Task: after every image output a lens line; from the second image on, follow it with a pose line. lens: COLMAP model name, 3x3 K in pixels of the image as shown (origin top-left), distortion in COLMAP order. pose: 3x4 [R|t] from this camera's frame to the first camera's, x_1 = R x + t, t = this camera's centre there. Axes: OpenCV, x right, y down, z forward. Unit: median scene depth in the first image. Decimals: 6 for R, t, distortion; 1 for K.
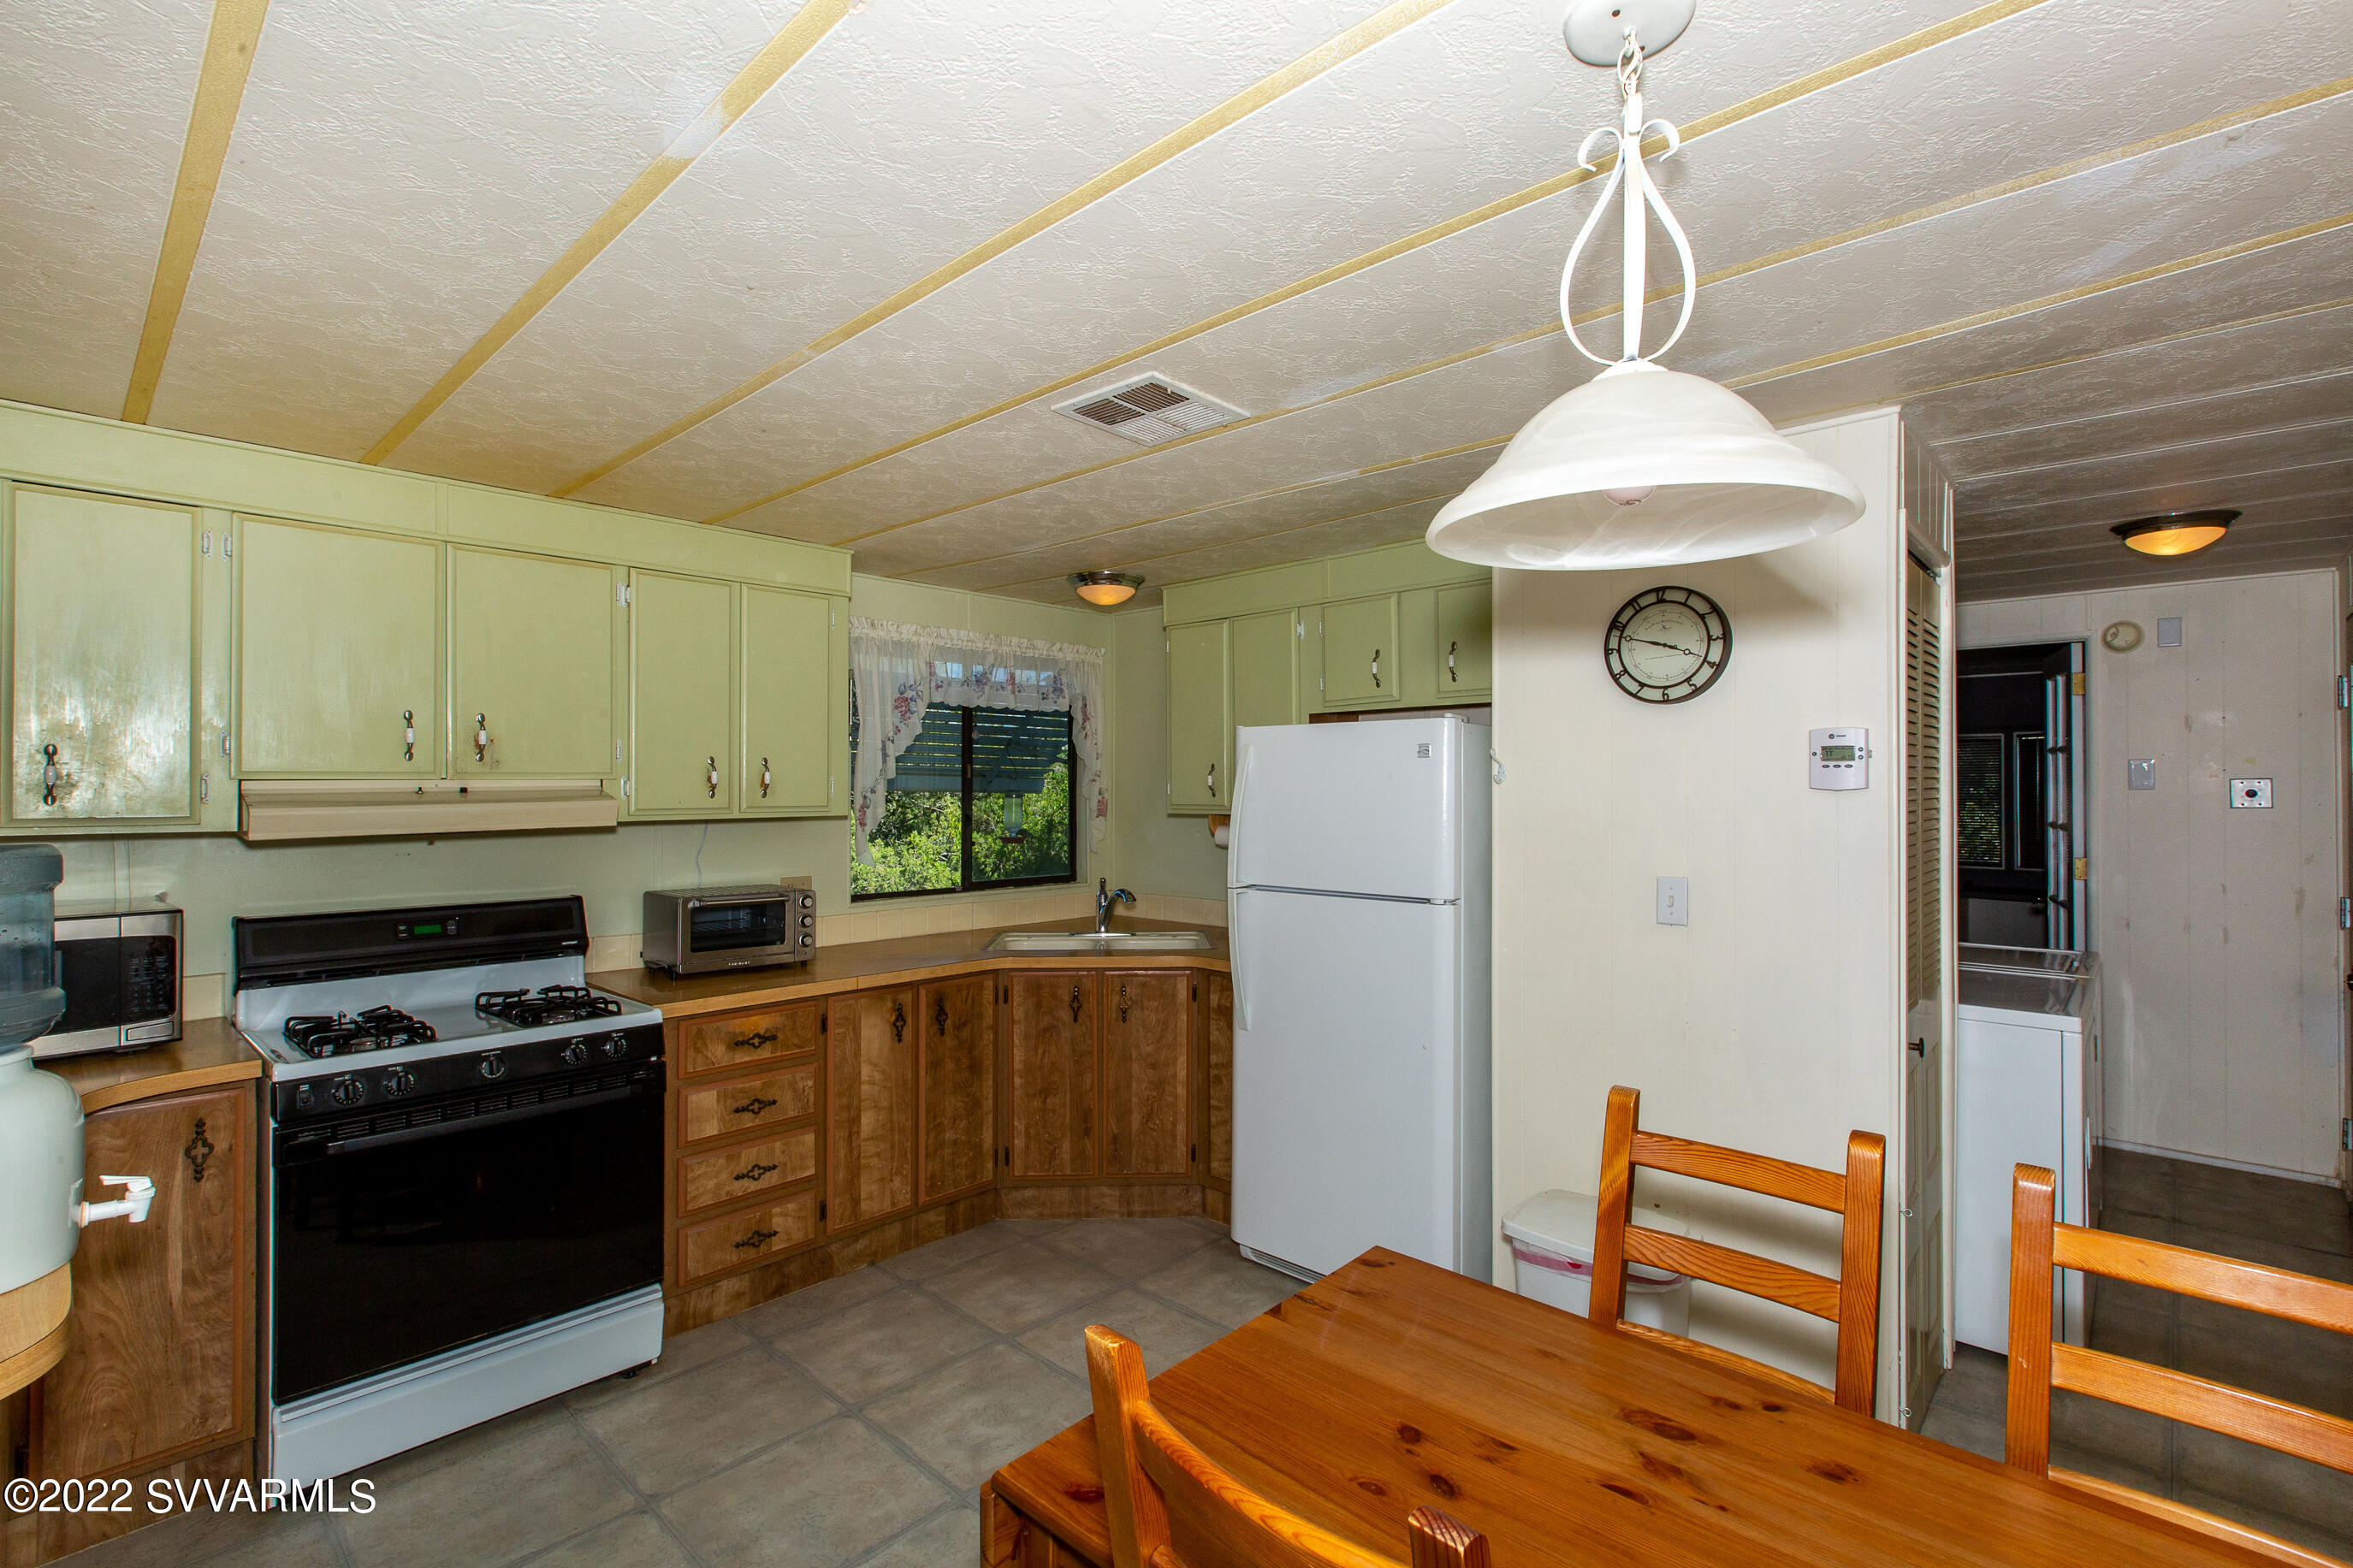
lens RADIAL K [[1079.9, 0, 1173.6], [0, 1079.9, 779.6], [0, 0, 1]] dist [0.001008, 0.000086]
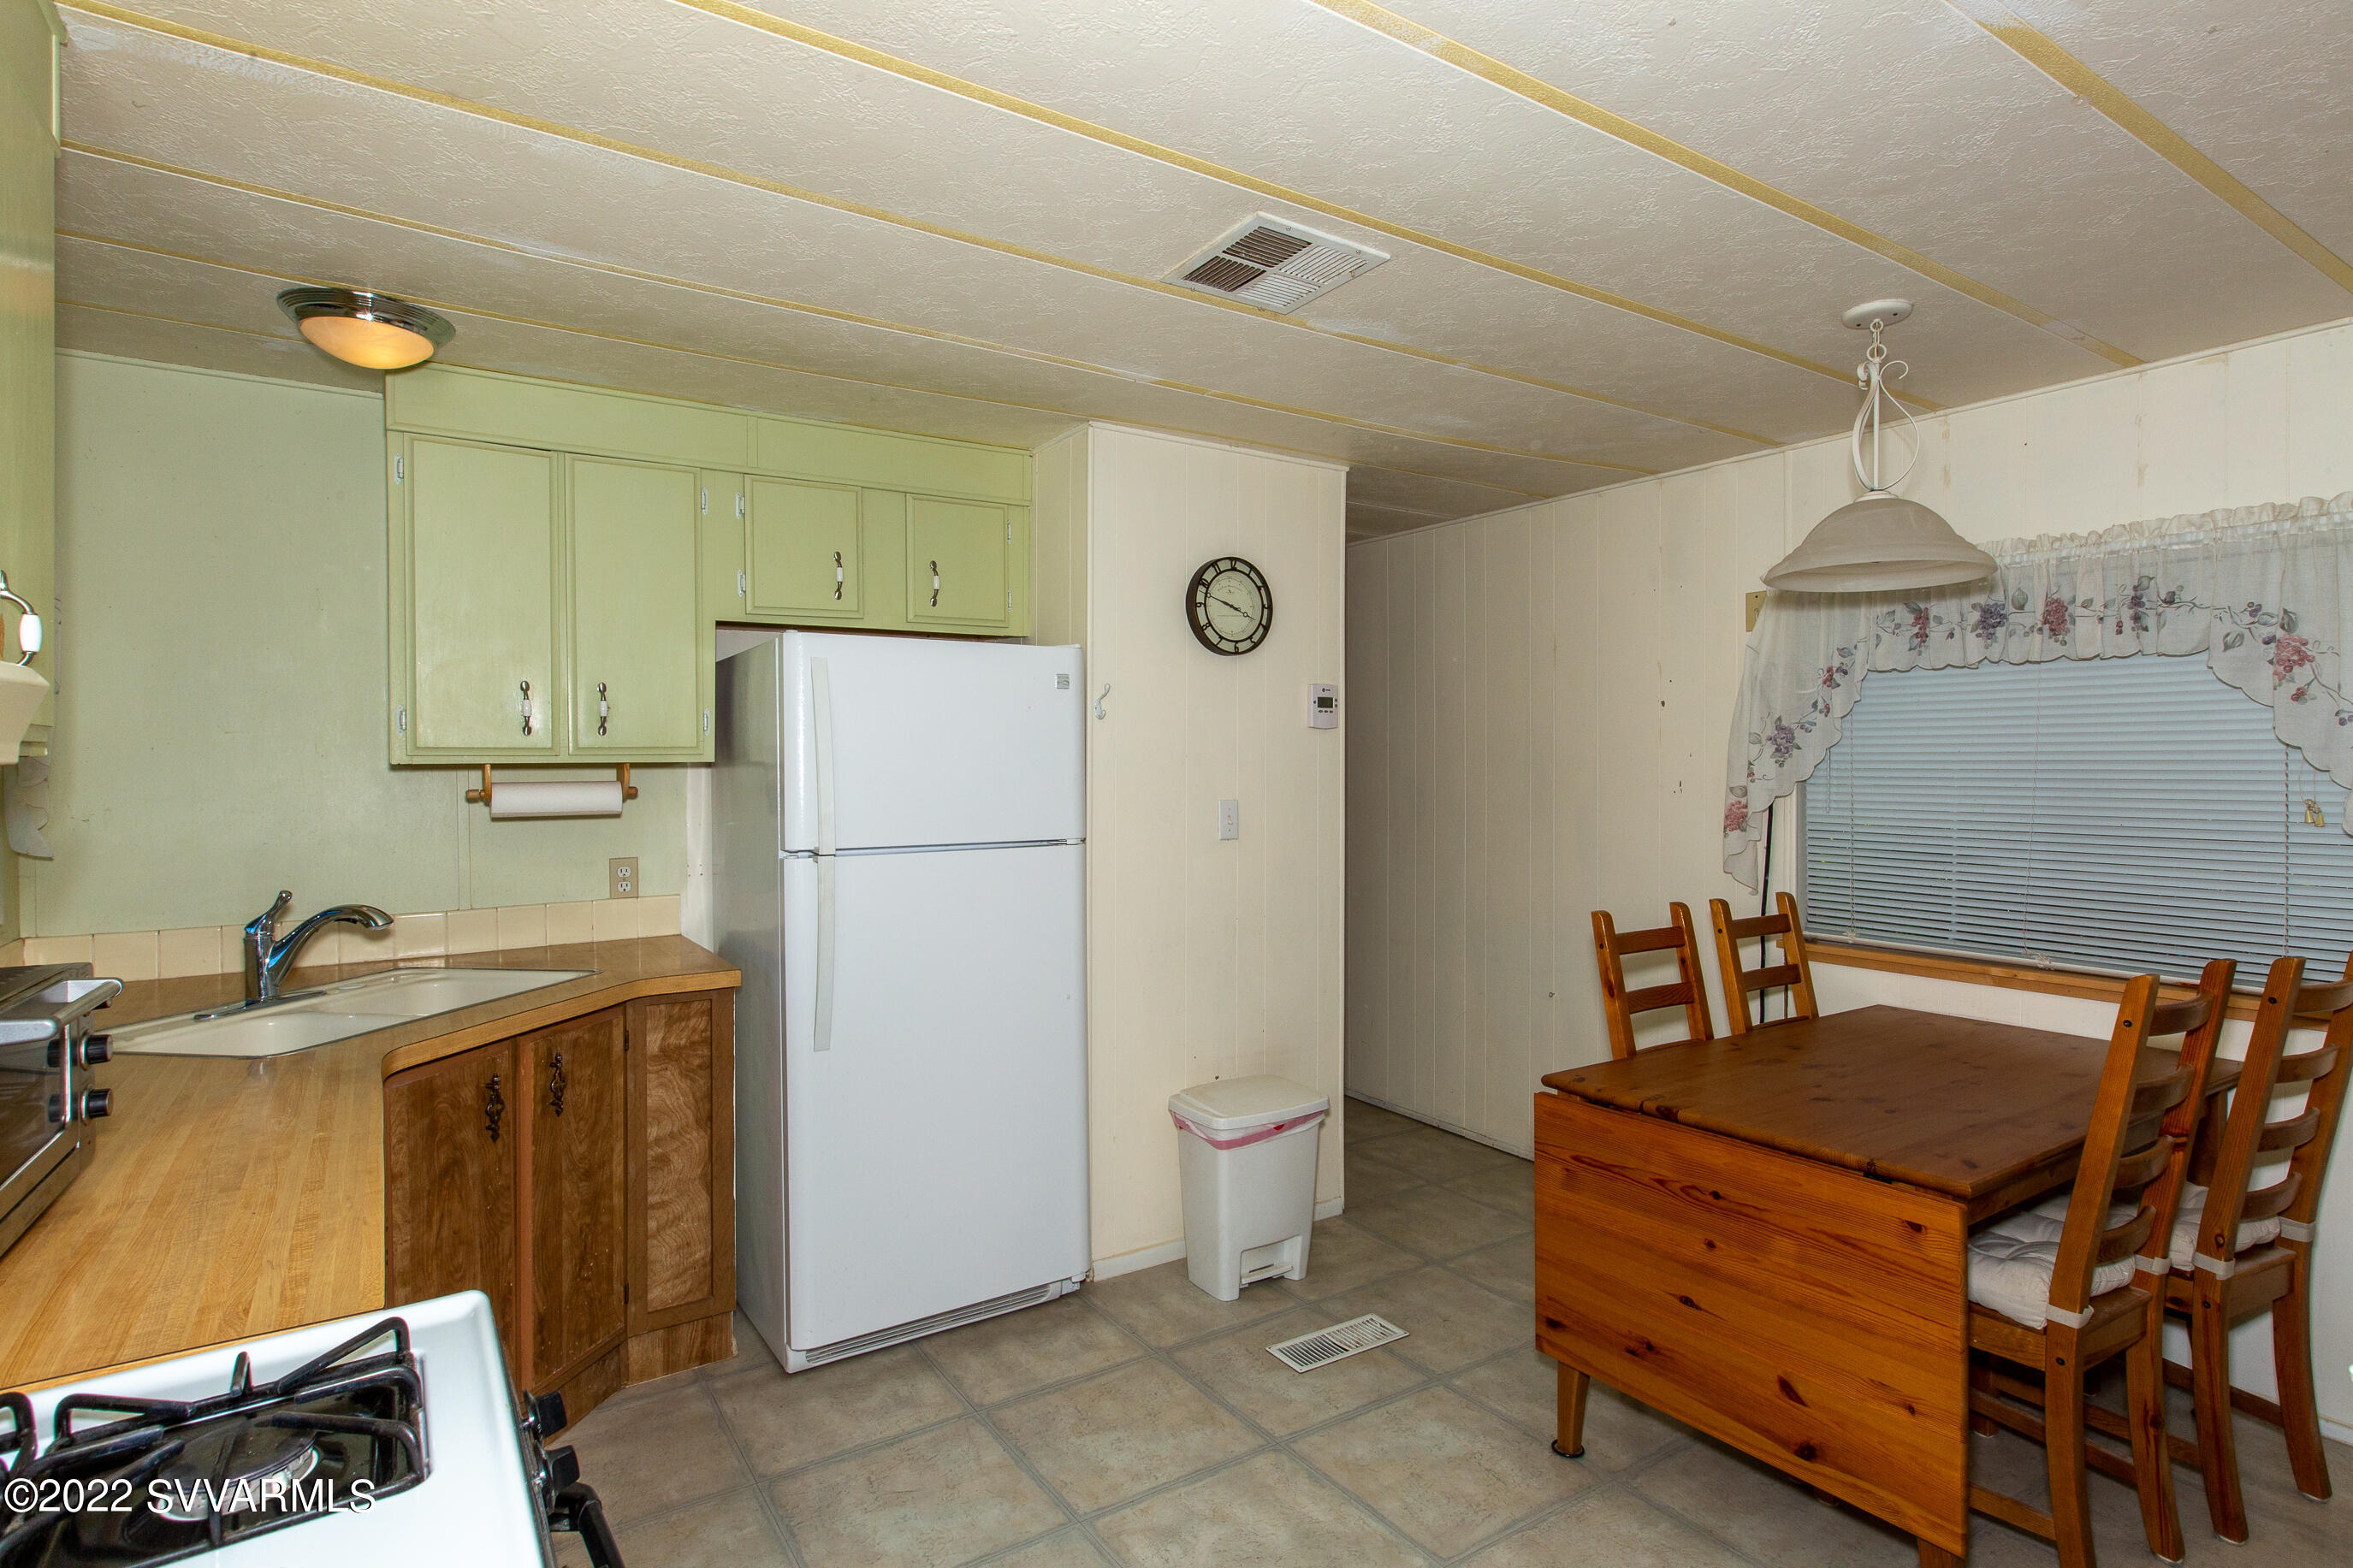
lens RADIAL K [[1228.8, 0, 1173.9], [0, 1228.8, 764.4], [0, 0, 1]] dist [0.003733, 0.000076]
pose [[0.225813, -0.004182, 0.974162, -0.752513], [-0.002088, 0.999986, 0.004776, 0.038015], [-0.974168, -0.003112, 0.225801, 0.640048]]
